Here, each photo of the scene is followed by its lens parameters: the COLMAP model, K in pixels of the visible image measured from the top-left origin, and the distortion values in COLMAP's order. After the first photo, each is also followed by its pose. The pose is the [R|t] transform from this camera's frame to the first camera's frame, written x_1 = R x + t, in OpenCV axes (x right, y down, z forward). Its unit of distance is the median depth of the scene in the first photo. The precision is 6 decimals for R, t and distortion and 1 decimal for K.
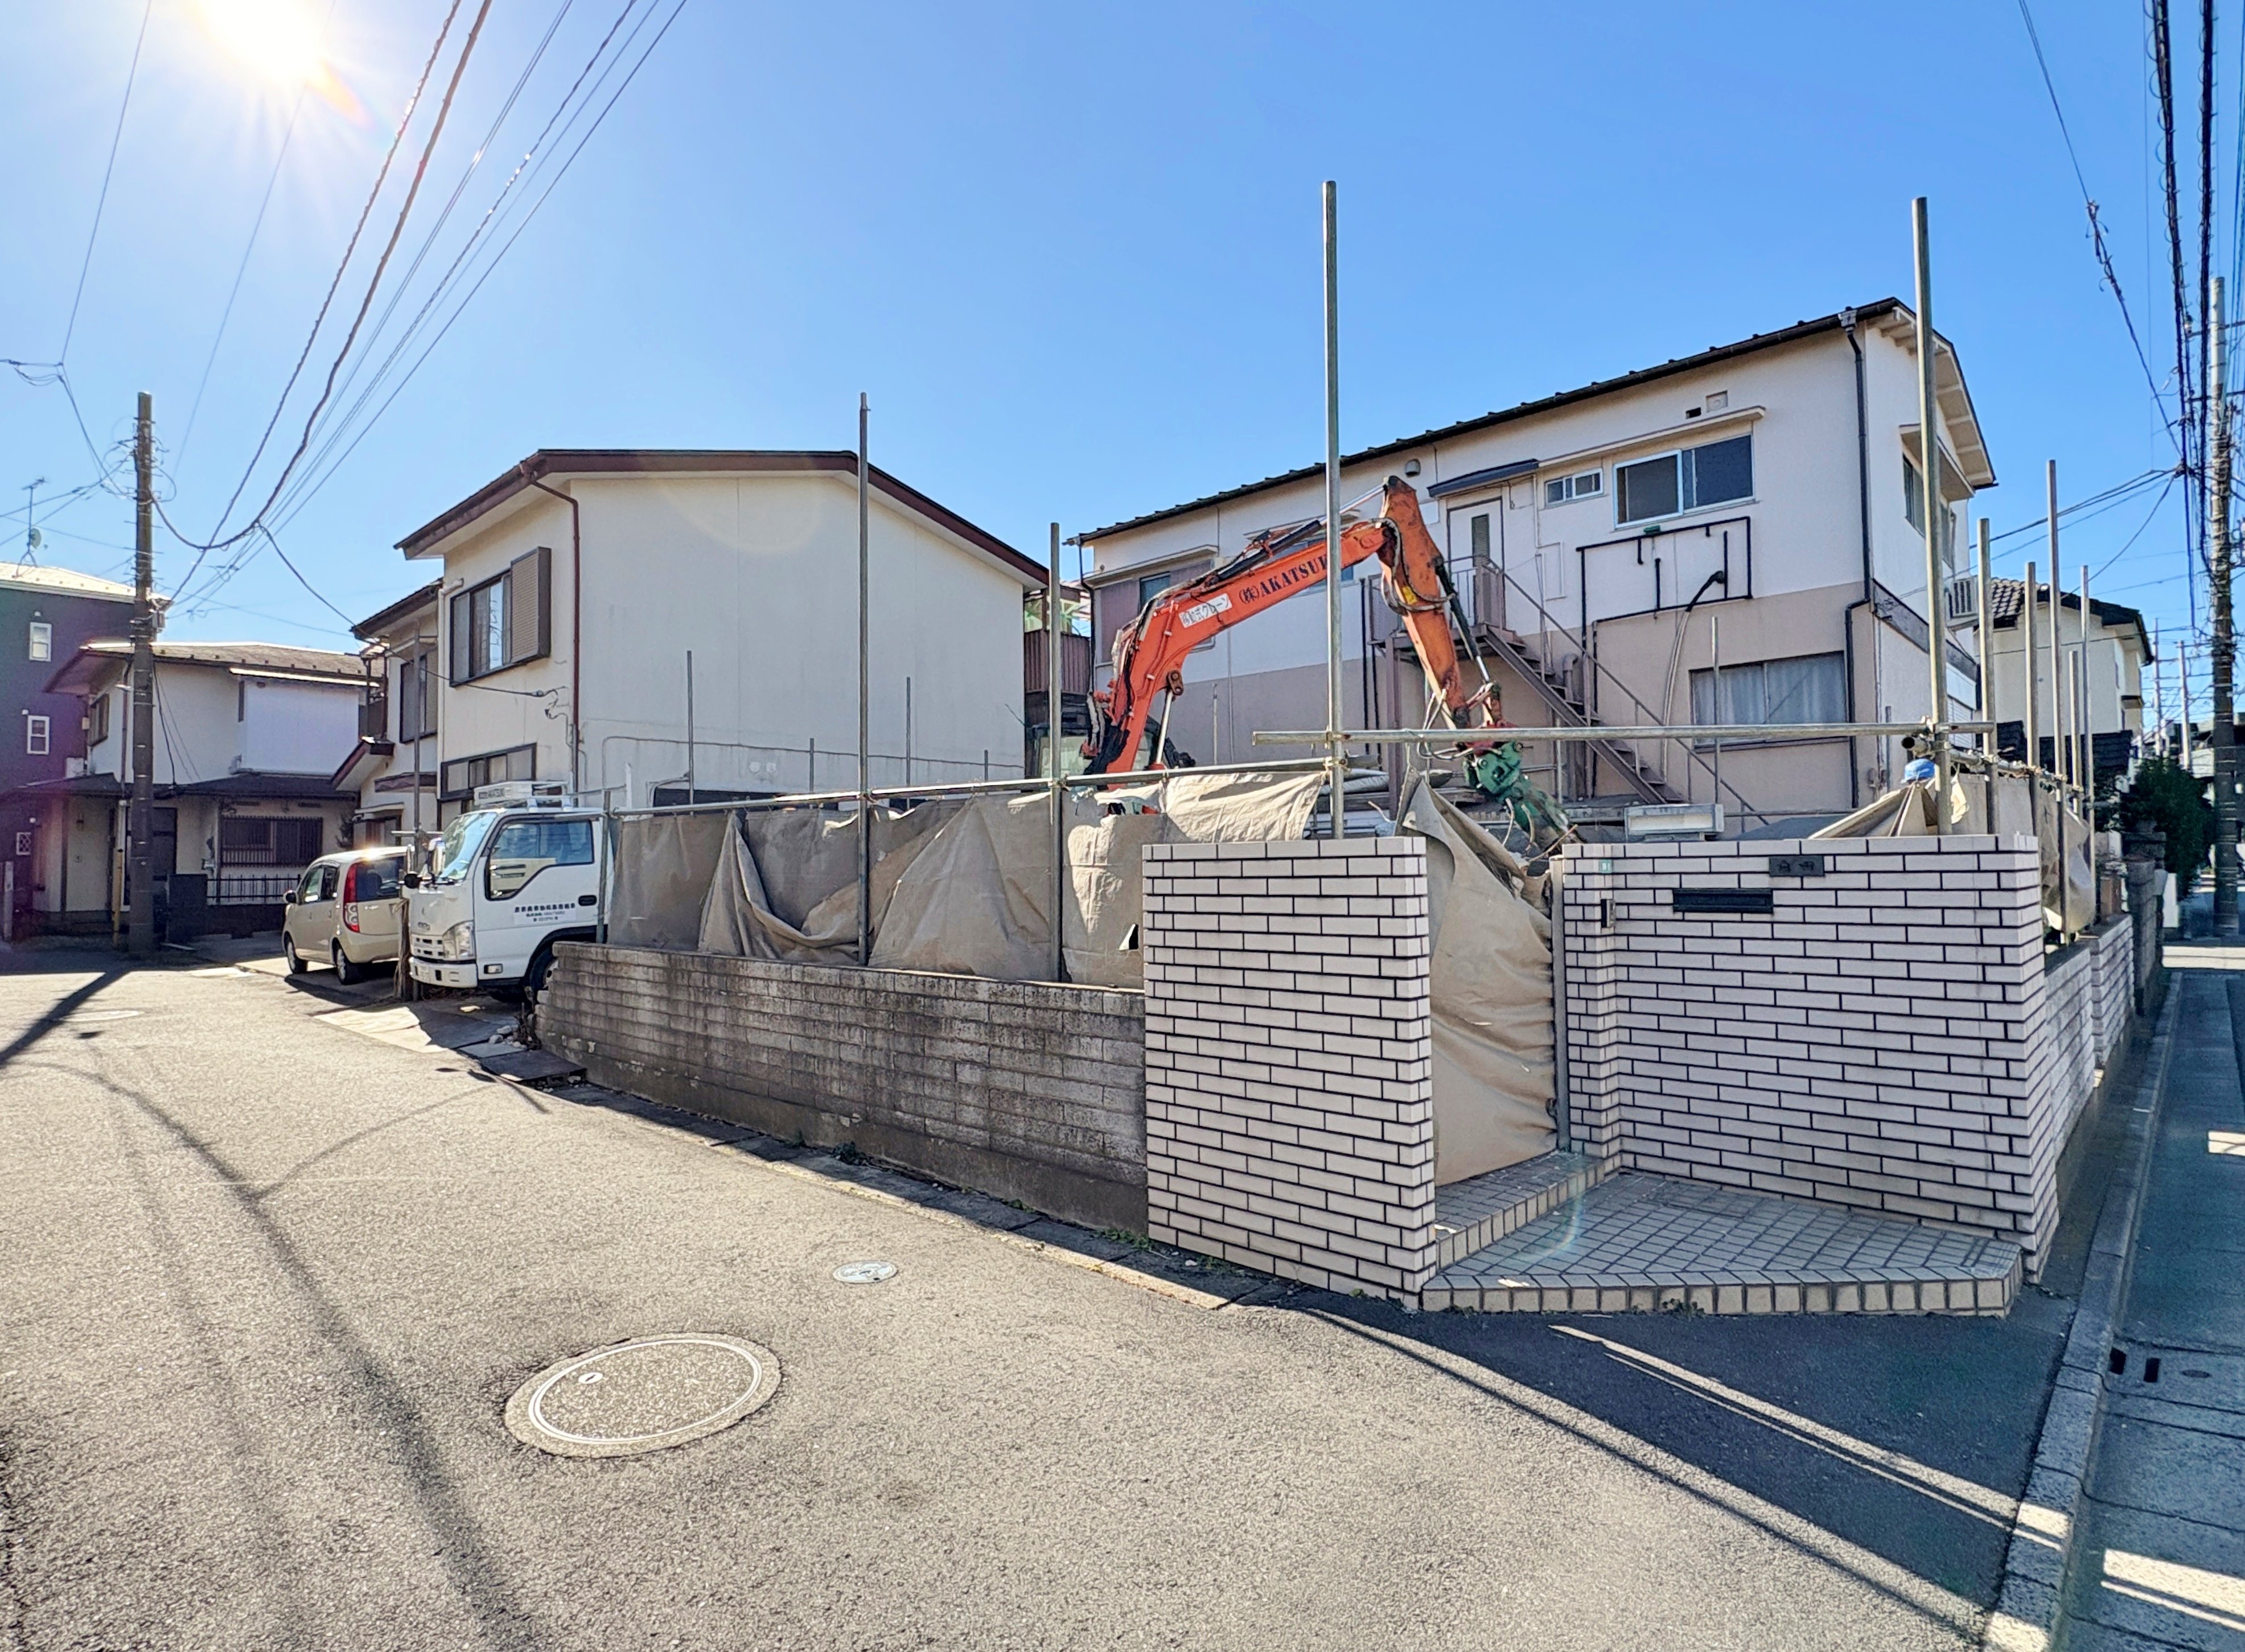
lens RADIAL K [[1156.7, 0, 1123.3], [0, 1156.7, 831.2], [0, 0, 1]] dist [-0.002870, 0.001205]
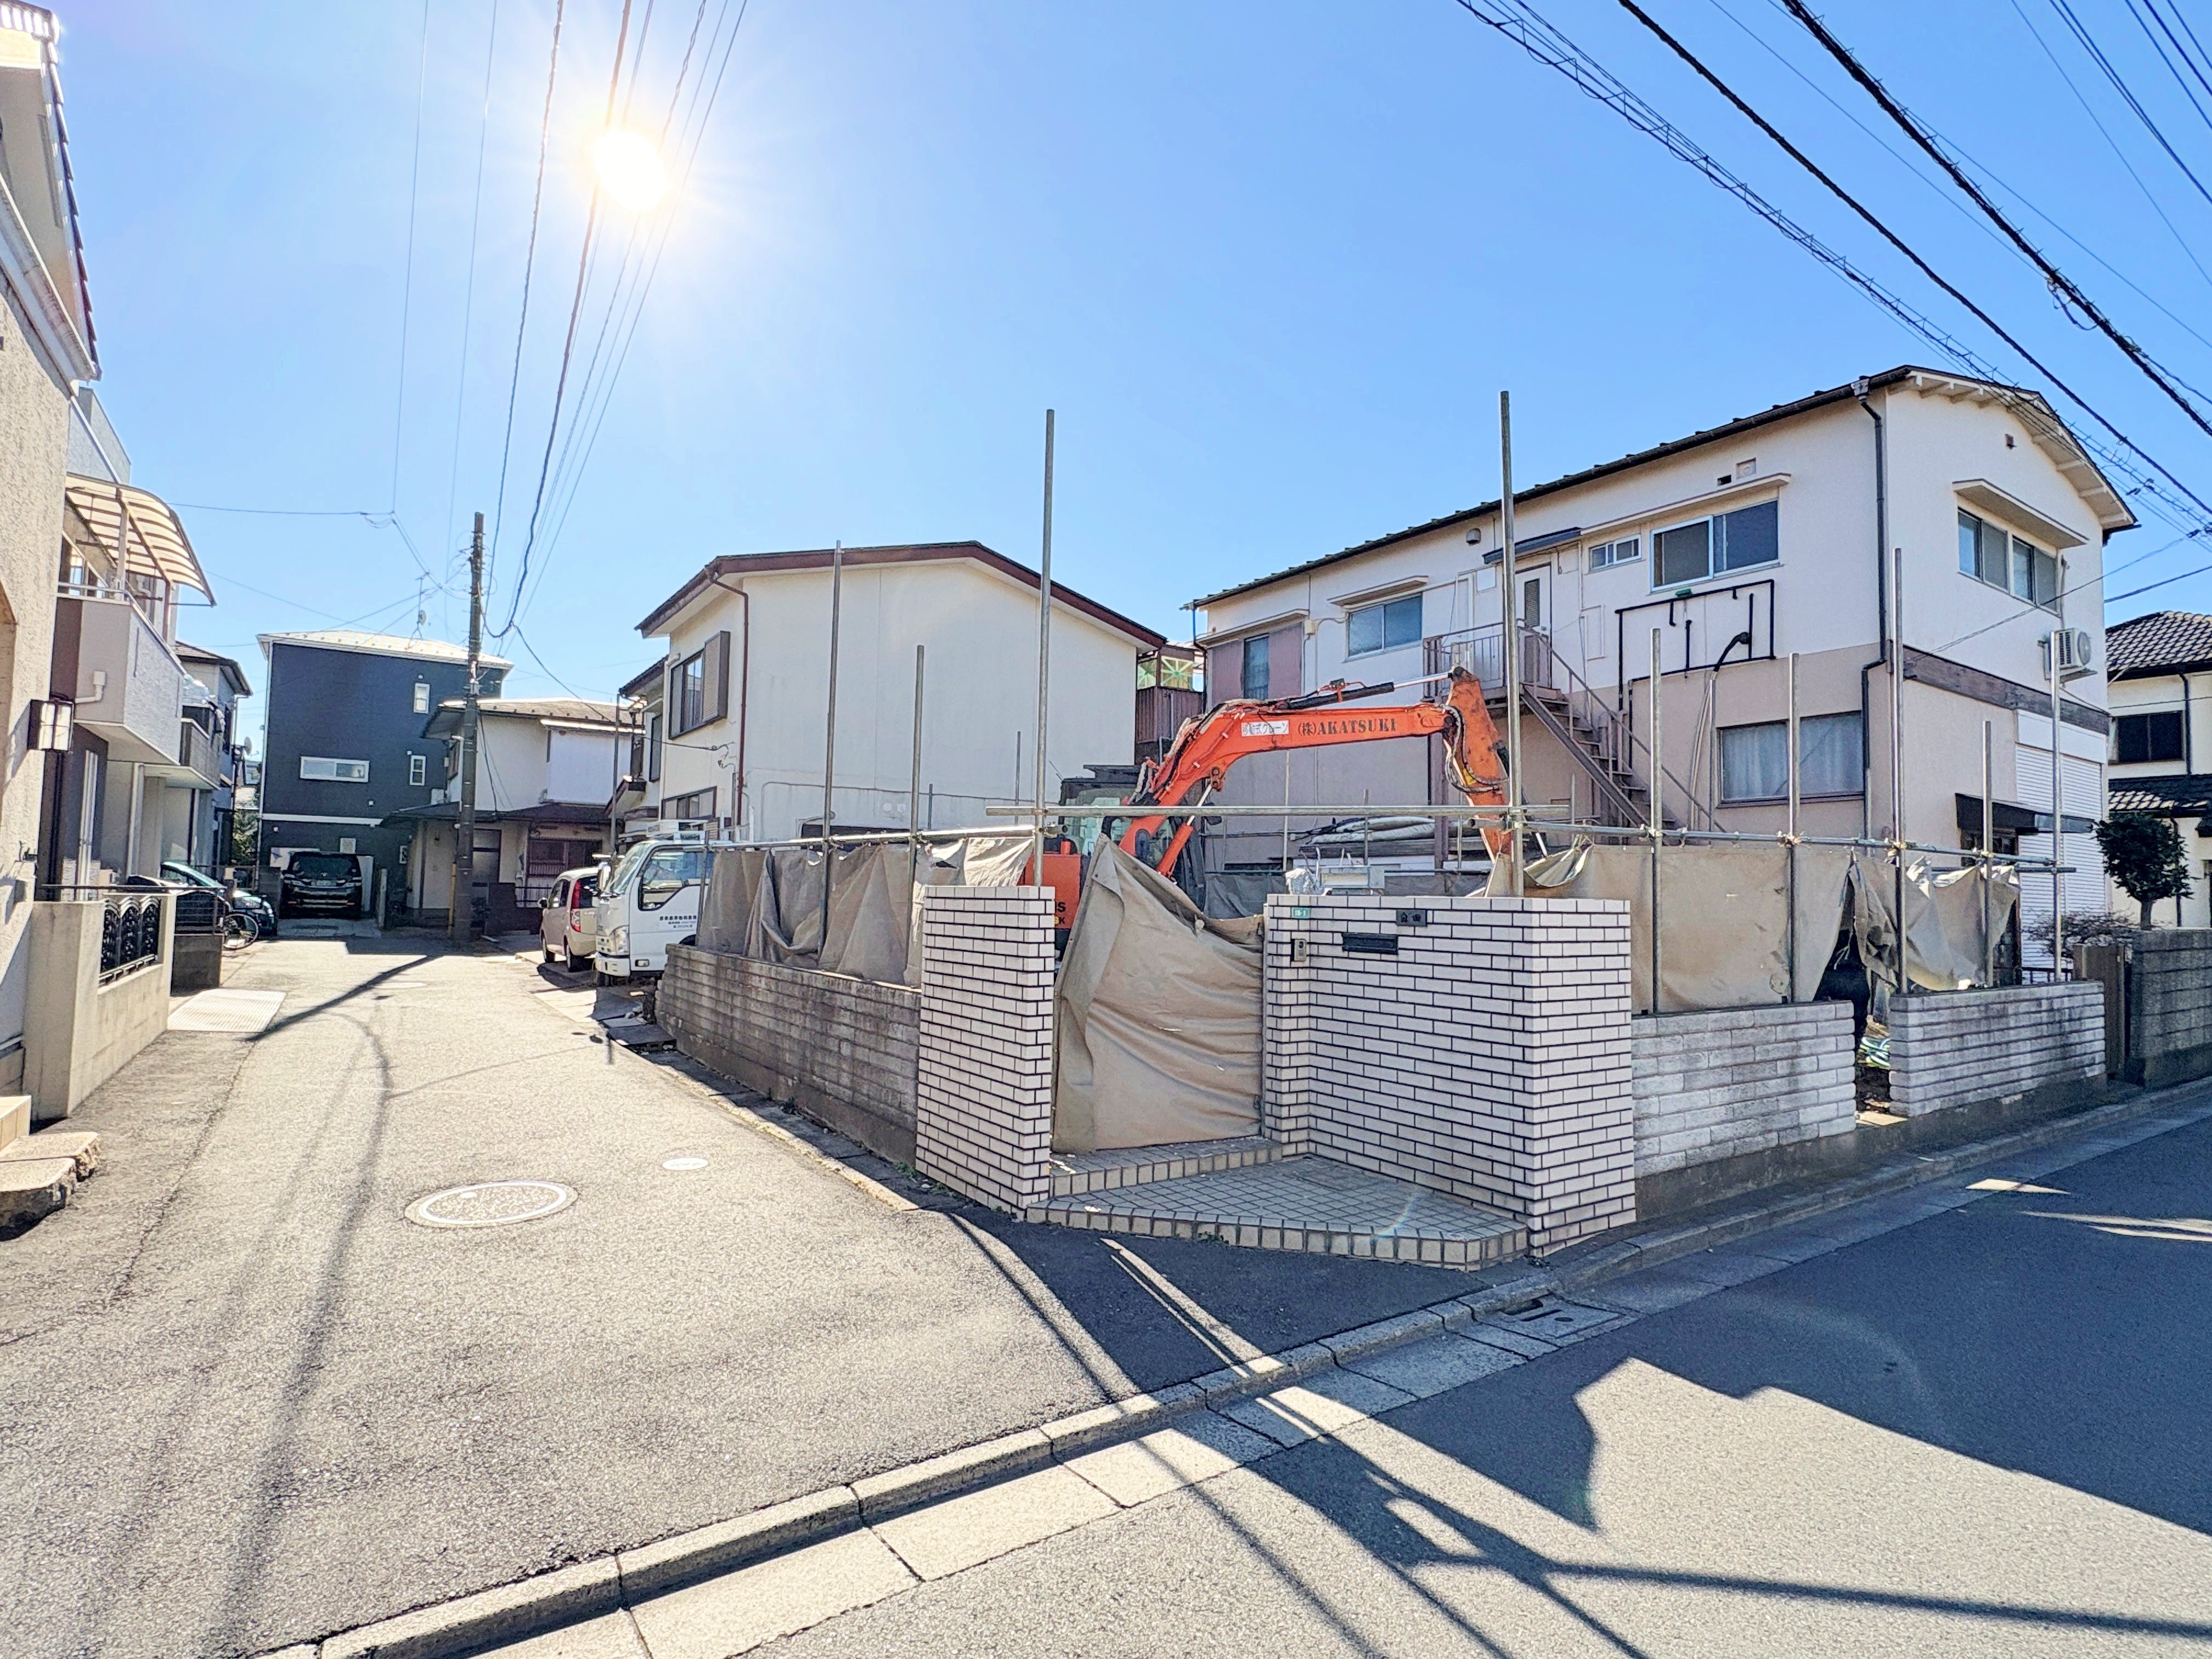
lens RADIAL K [[1114.2, 0, 1109.1], [0, 1114.2, 837.5], [0, 0, 1]] dist [-0.001503, -0.000622]
pose [[0.975867, 0.019581, -0.217487, 0.204702], [-0.024193, 0.999535, -0.018563, -0.010518], [0.217023, 0.023377, 0.975887, -0.101999]]
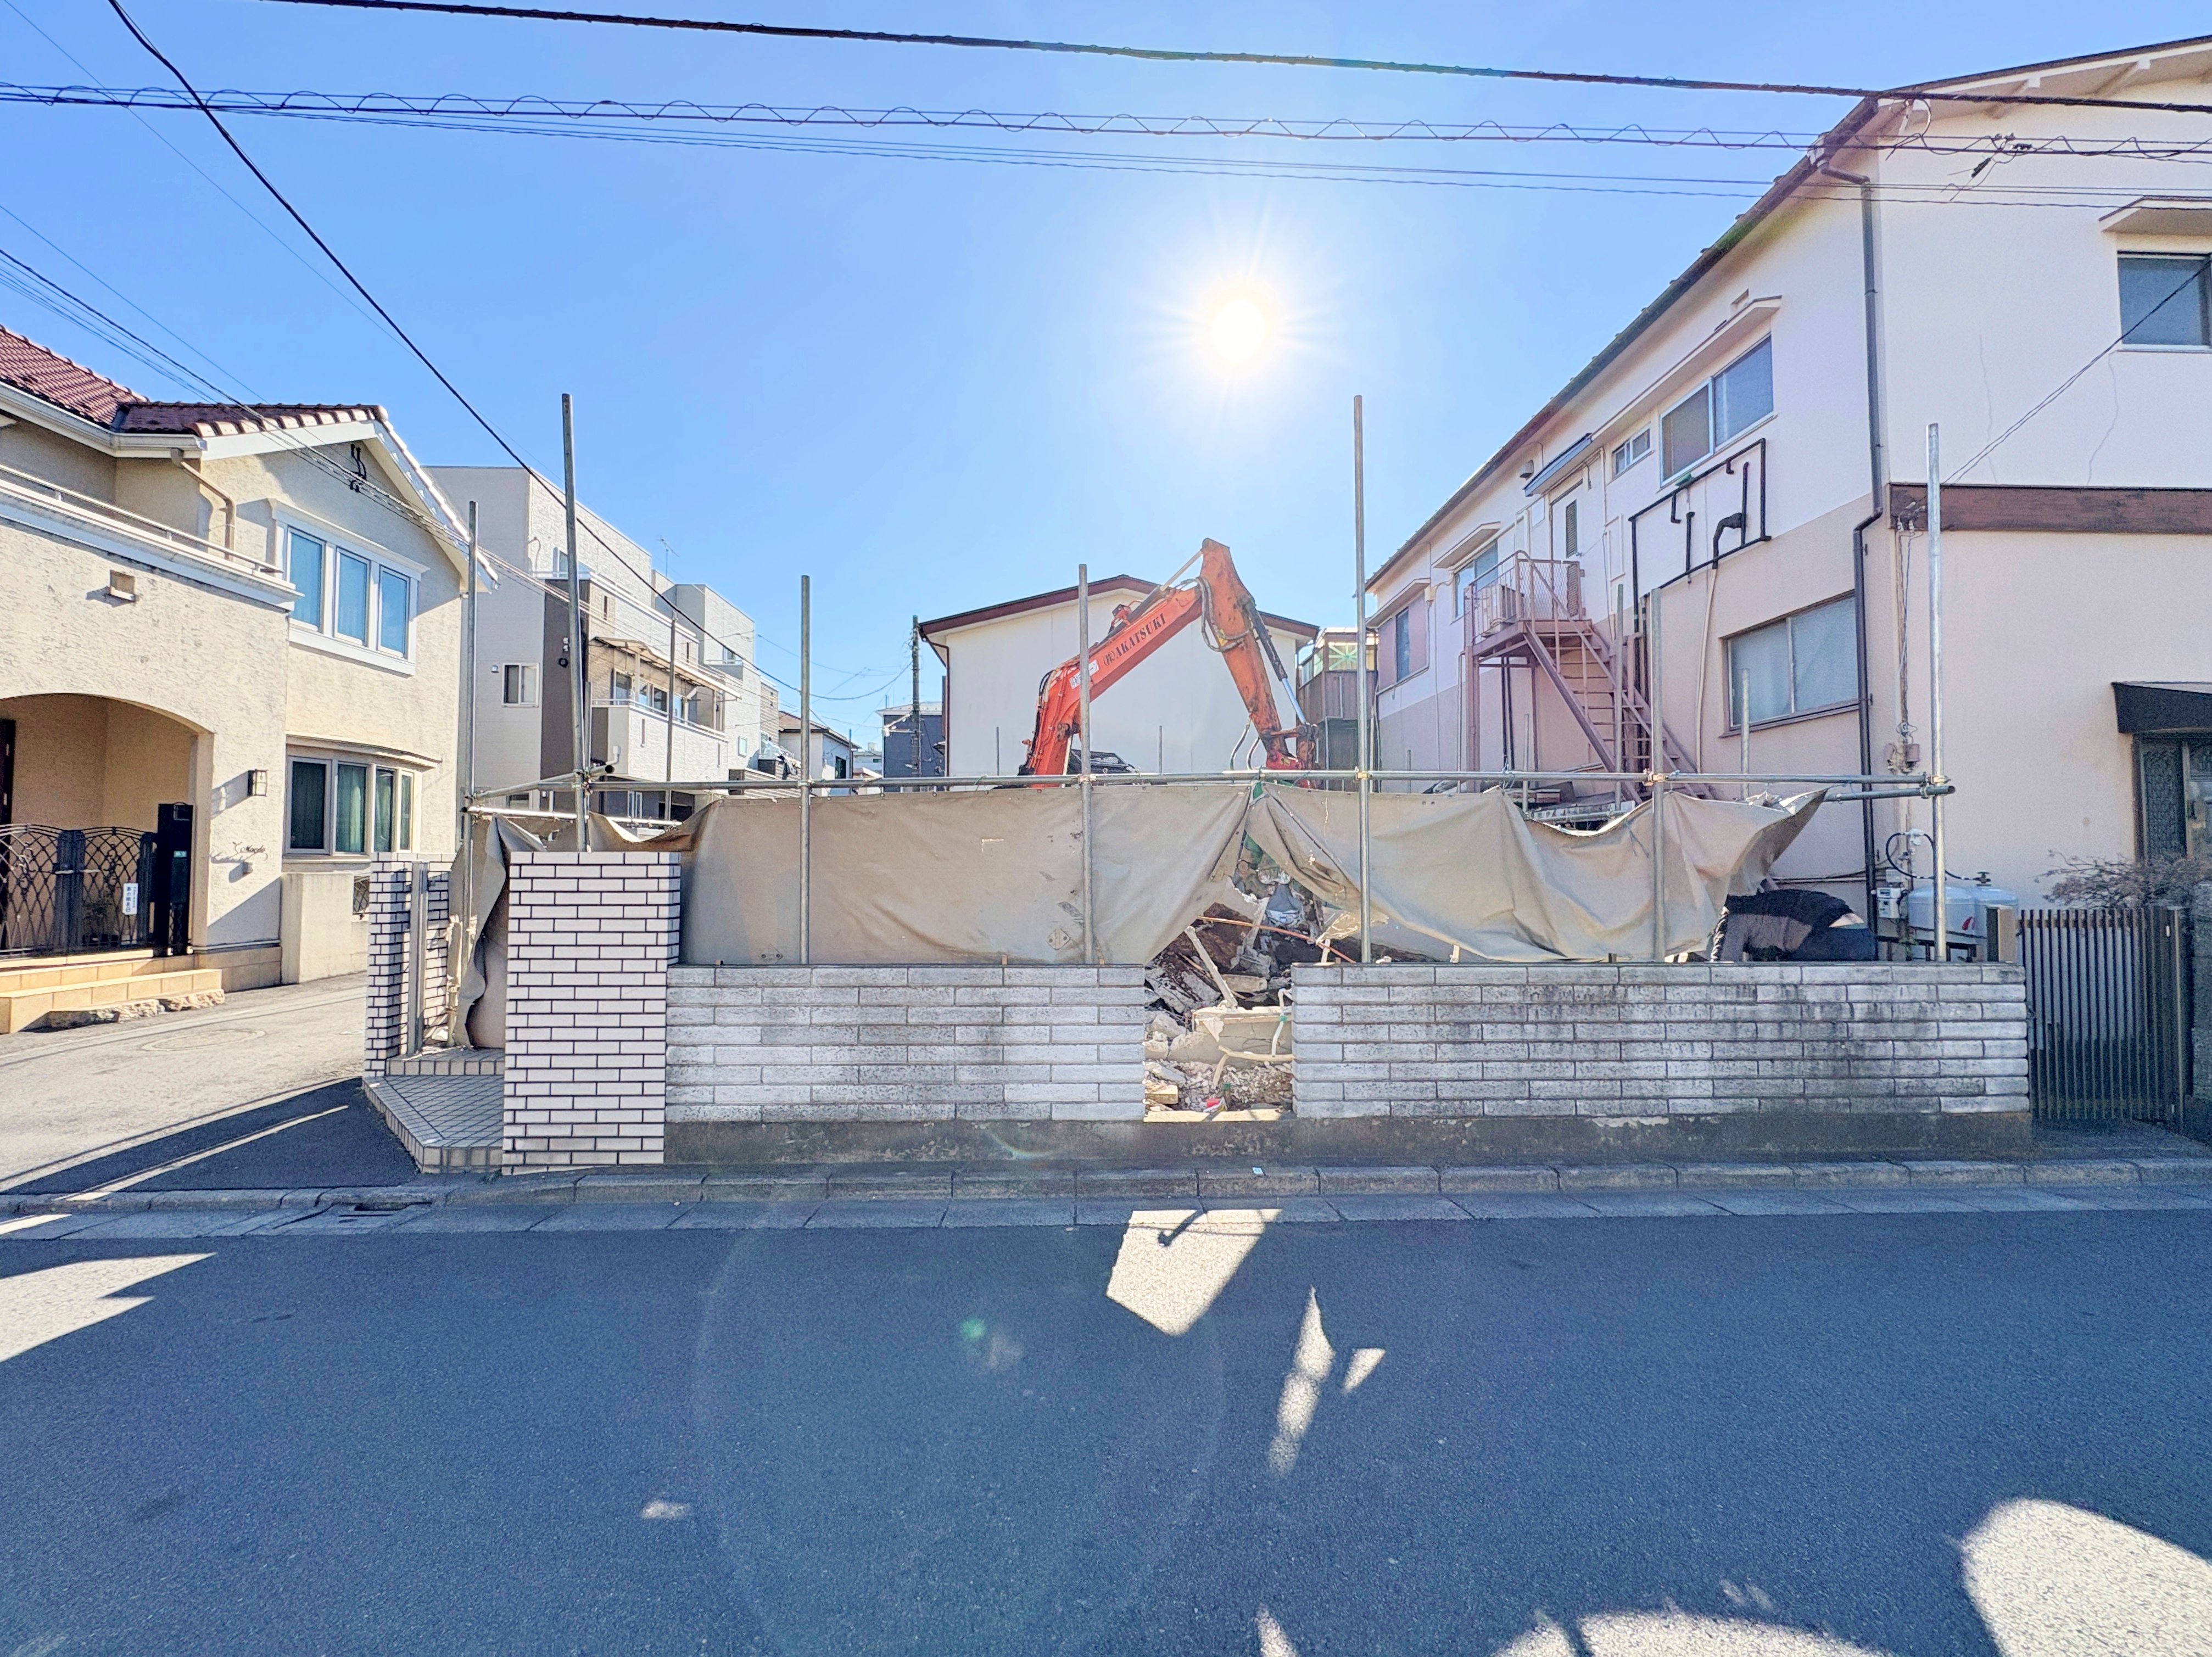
lens RADIAL K [[883.7, 0, 1106.2], [0, 883.7, 830.9], [0, 0, 1]] dist [-0.000924, 0.000089]
pose [[0.707633, -0.012196, -0.706475, 0.720553], [0.013927, 0.999898, -0.003311, -0.003447], [0.706443, -0.007496, 0.707731, 0.266182]]
